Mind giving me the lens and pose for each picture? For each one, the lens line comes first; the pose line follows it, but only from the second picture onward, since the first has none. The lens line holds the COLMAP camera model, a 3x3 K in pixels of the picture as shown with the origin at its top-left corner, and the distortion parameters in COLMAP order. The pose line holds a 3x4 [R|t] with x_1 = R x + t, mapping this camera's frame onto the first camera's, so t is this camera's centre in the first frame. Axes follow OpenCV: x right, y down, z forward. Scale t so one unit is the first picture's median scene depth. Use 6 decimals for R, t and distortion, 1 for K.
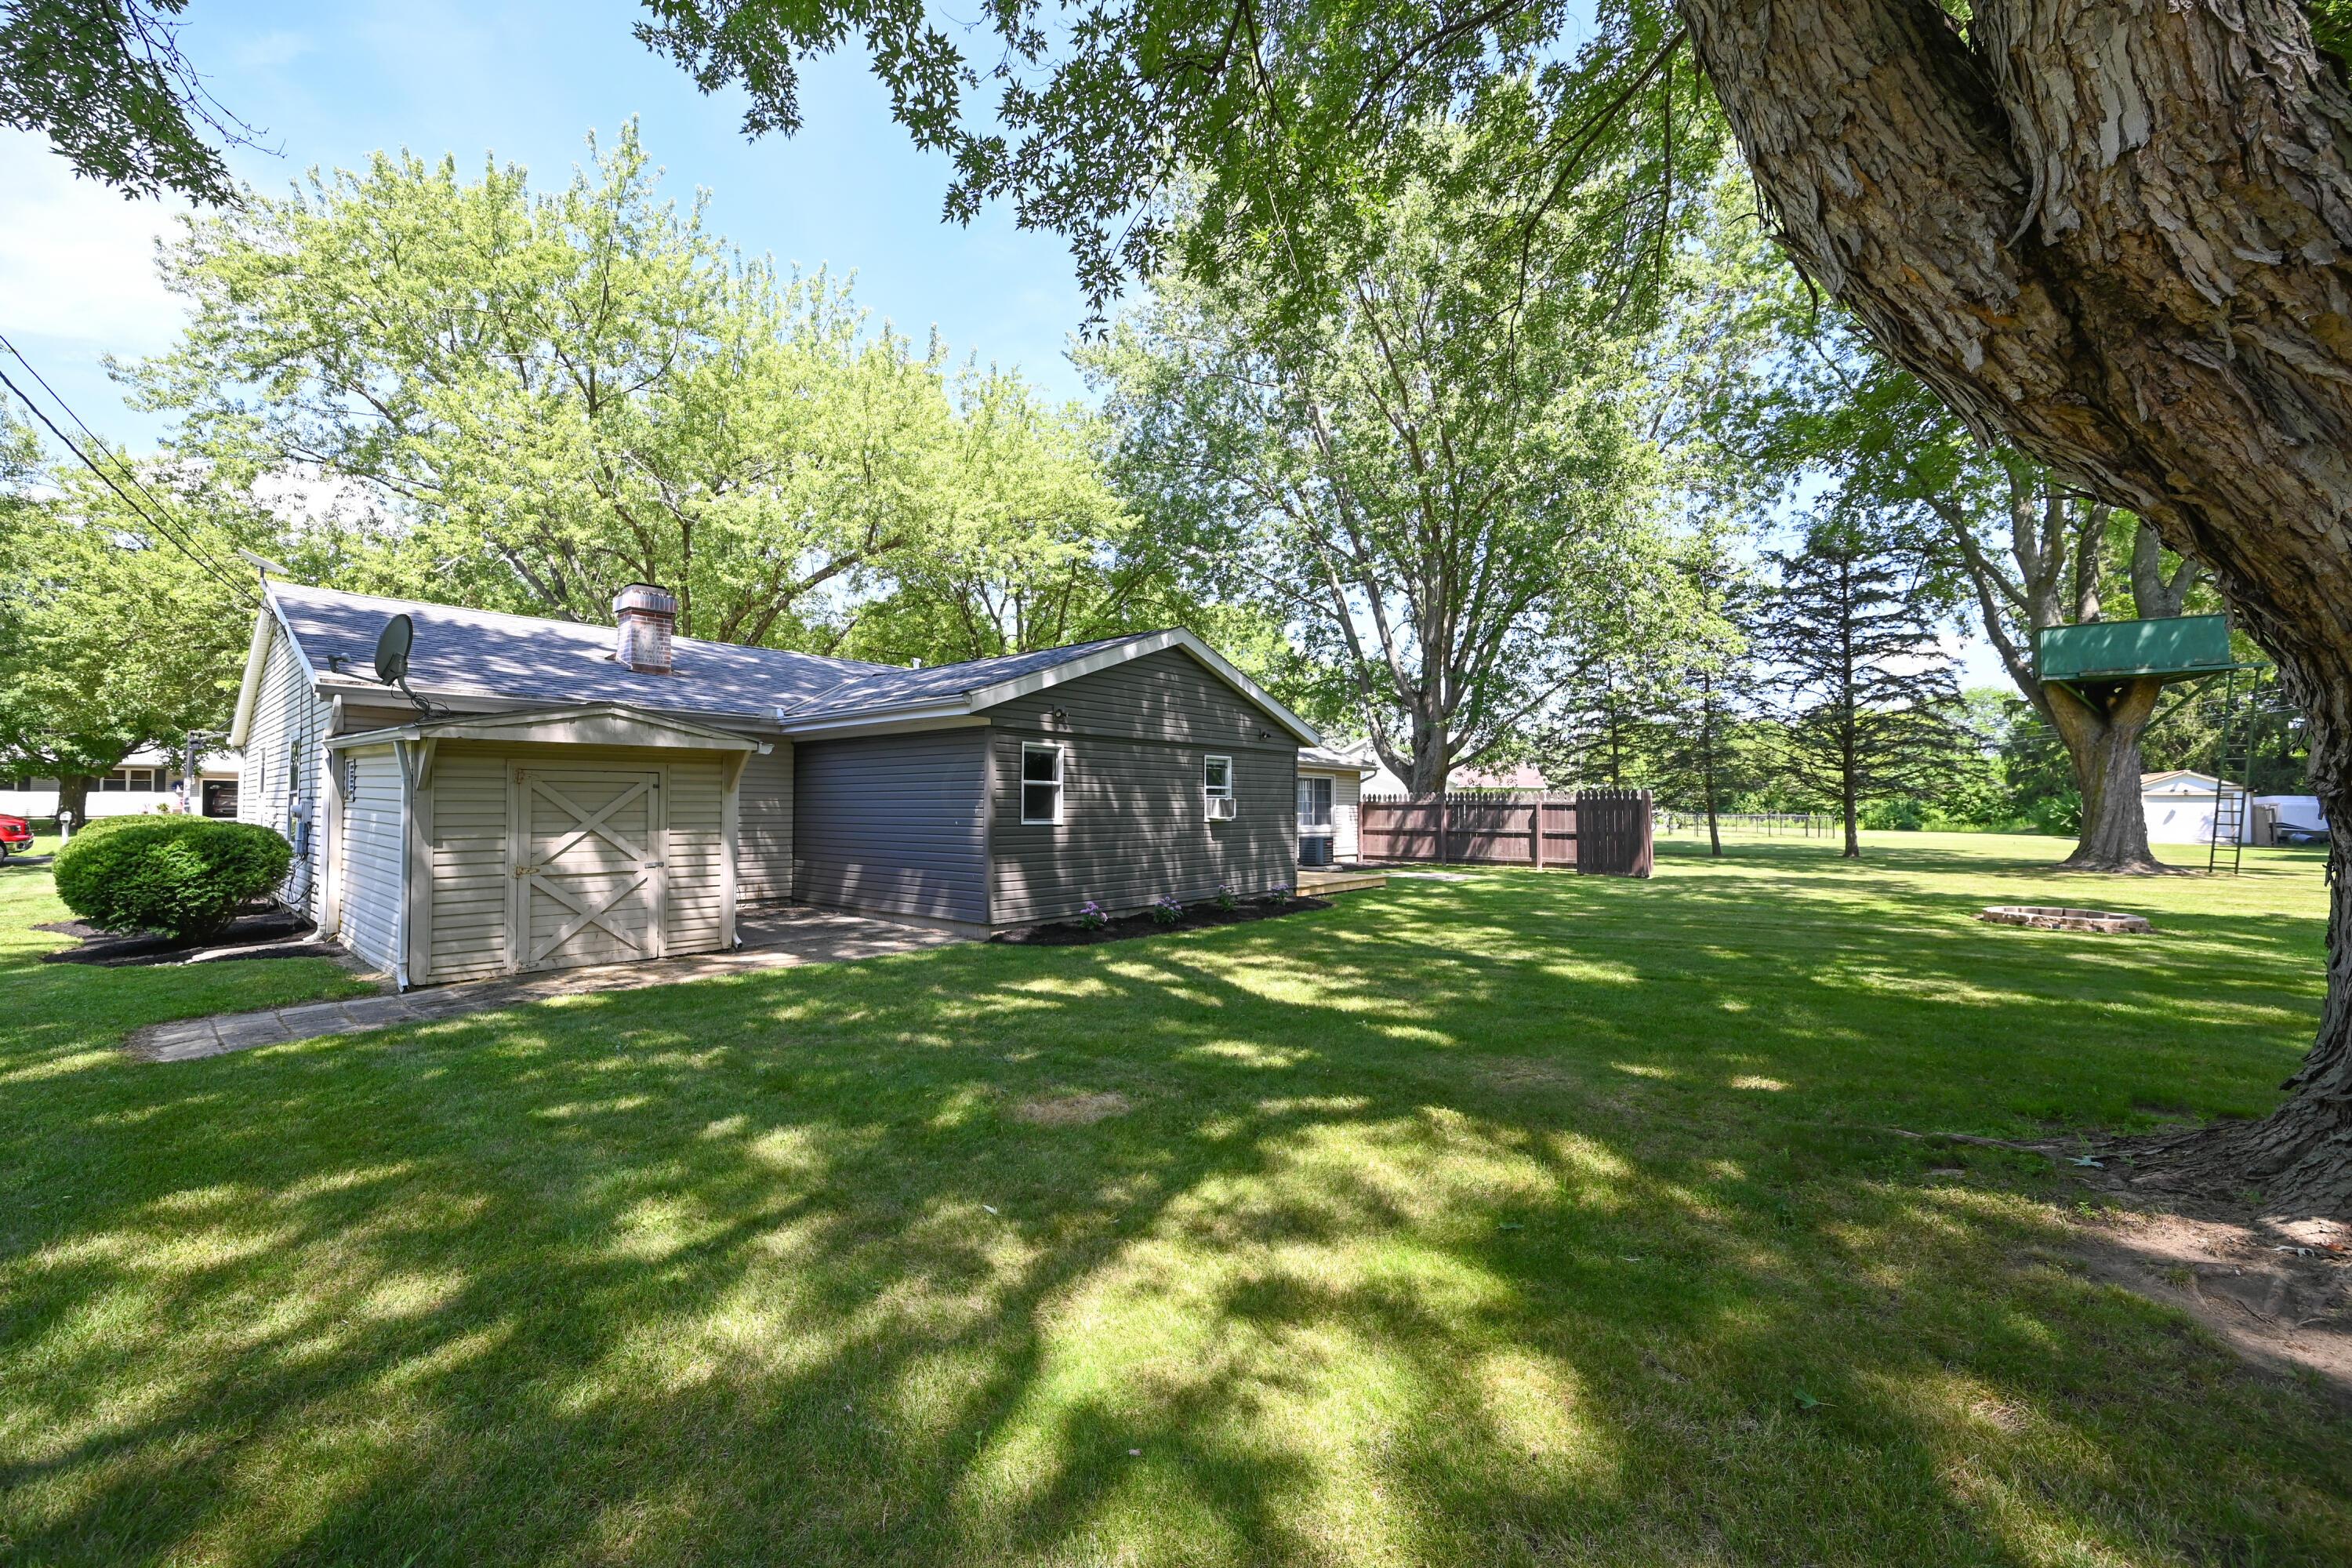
lens RADIAL K [[920.6, 0, 1183.2], [0, 920.6, 784.5], [0, 0, 1]] dist [-0.003148, -0.000433]
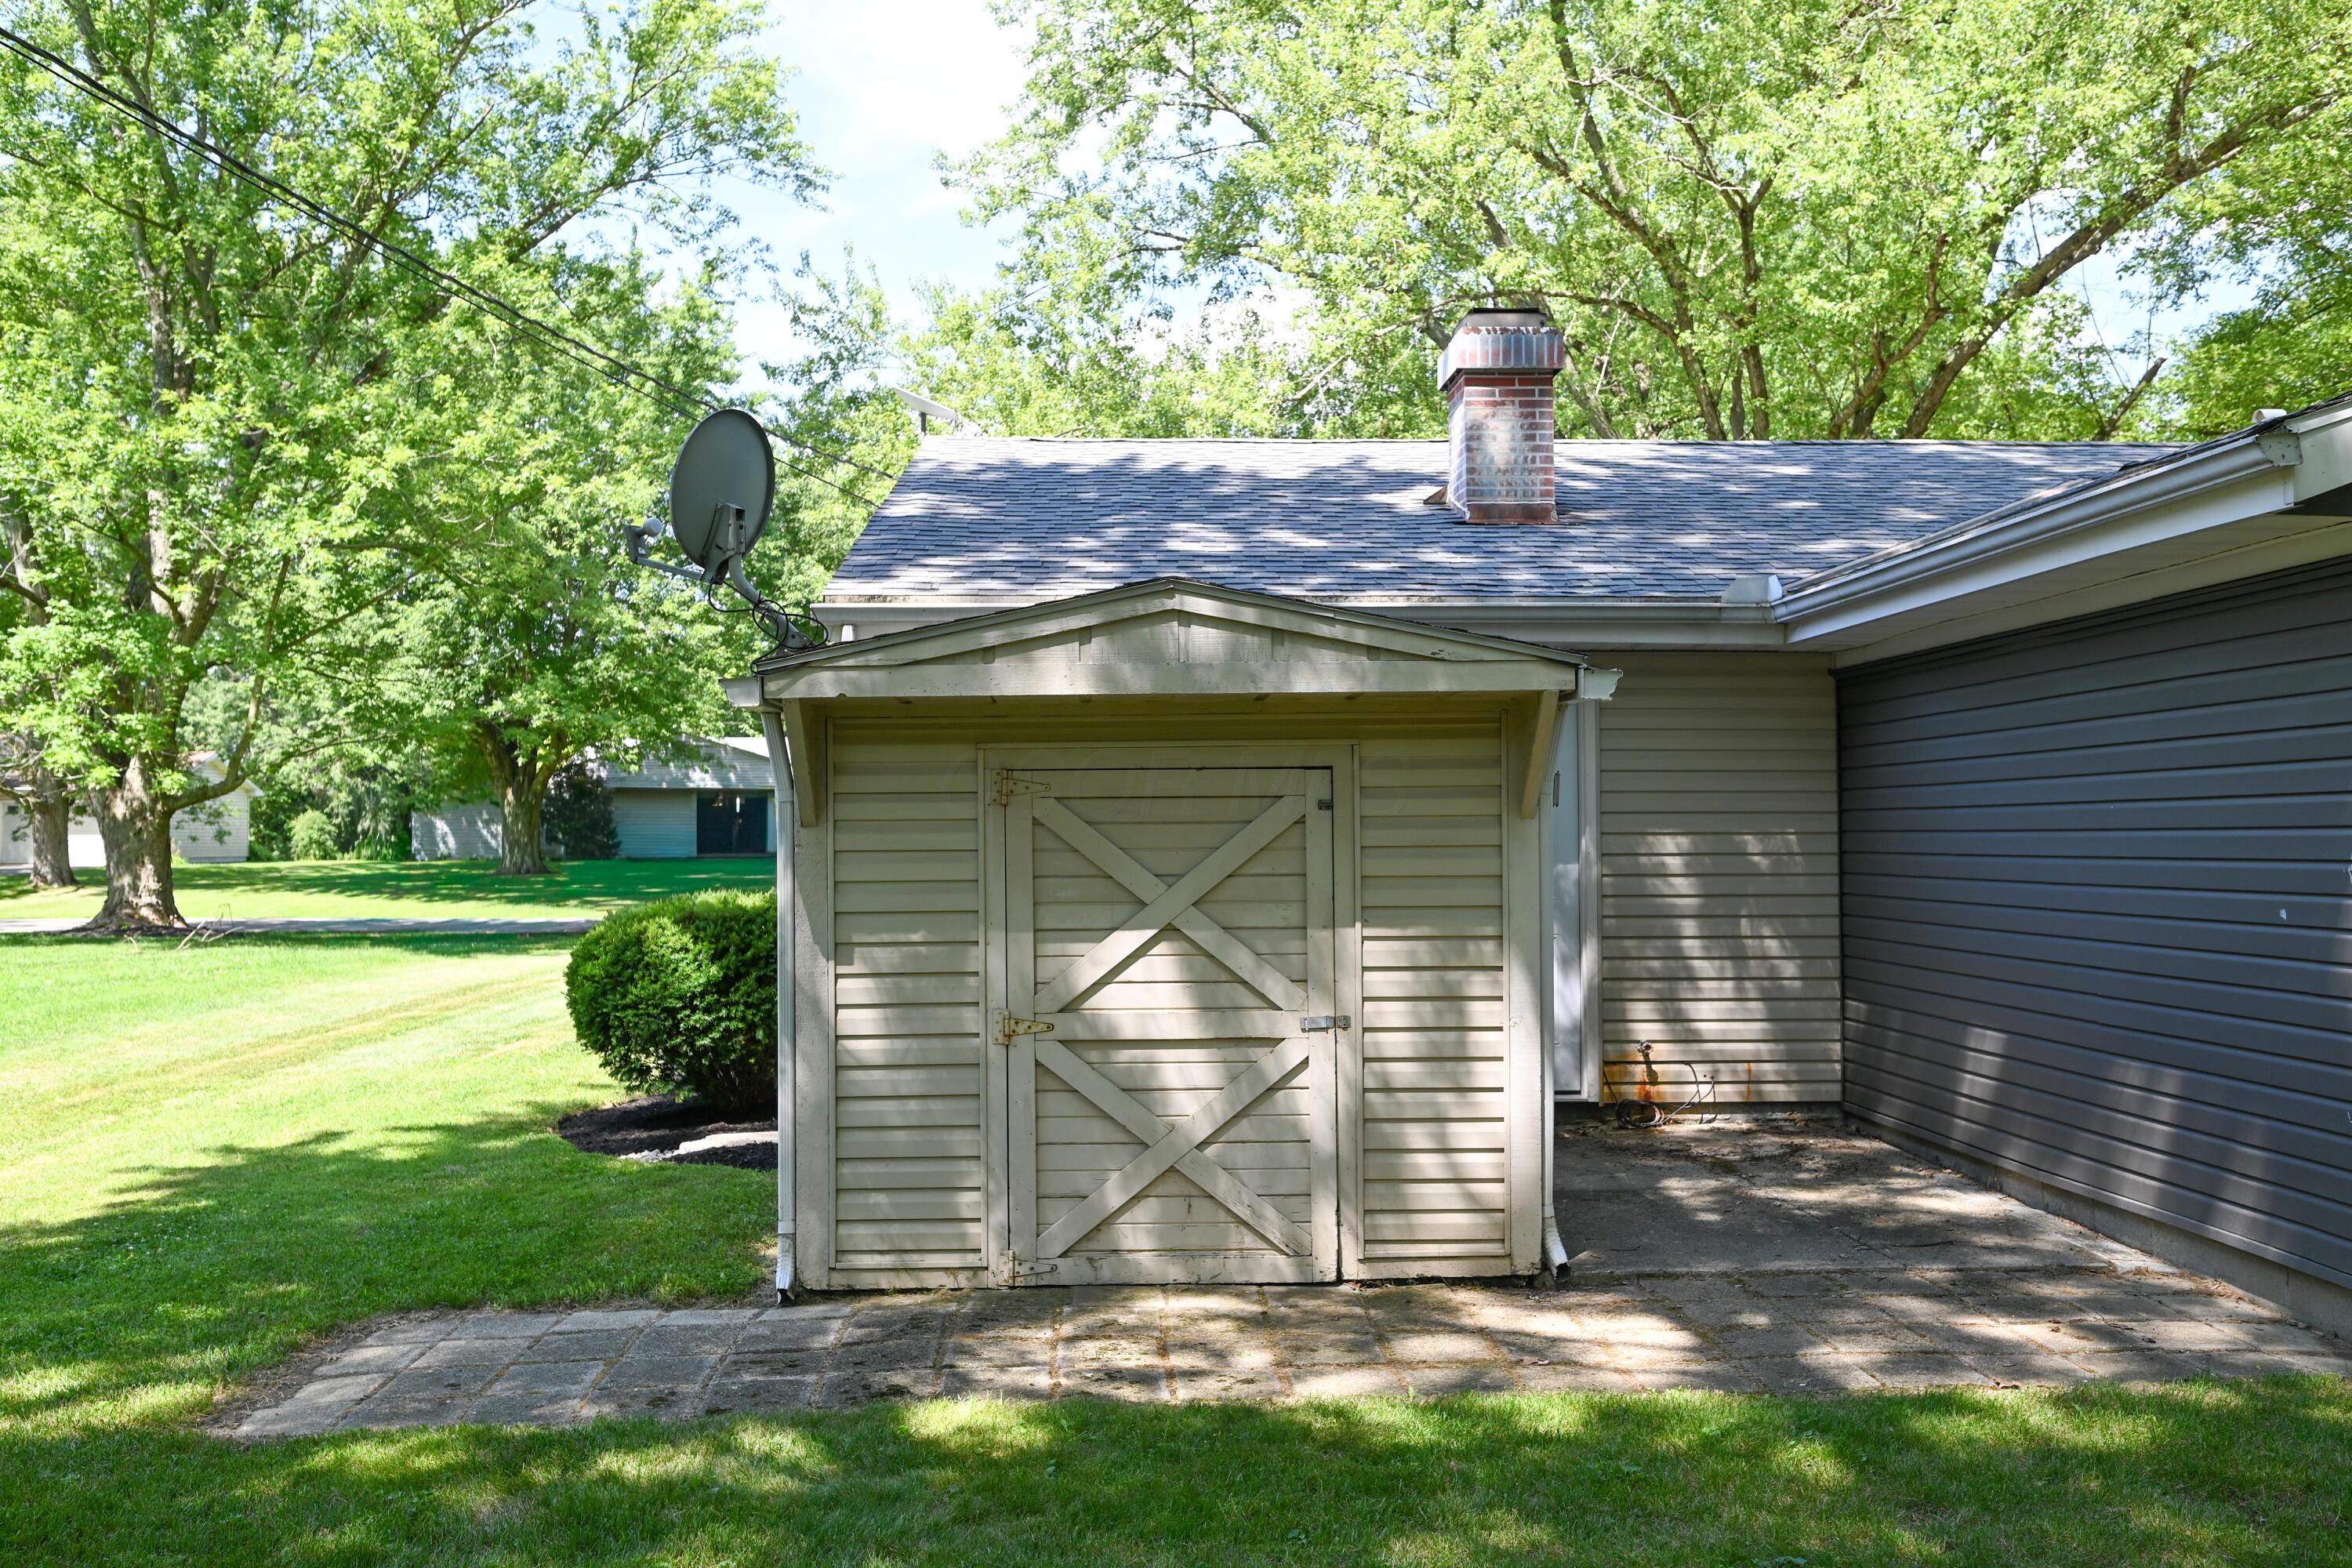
lens RADIAL K [[2035.7, 0, 1160.9], [0, 2035.7, 790.1], [0, 0, 1]] dist [-0.007113, -0.007155]
pose [[0.671276, -0.022515, -0.740865, -0.018576], [0.024775, 0.999662, -0.007931, 0.000442], [0.740793, -0.013031, 0.671607, 0.310245]]
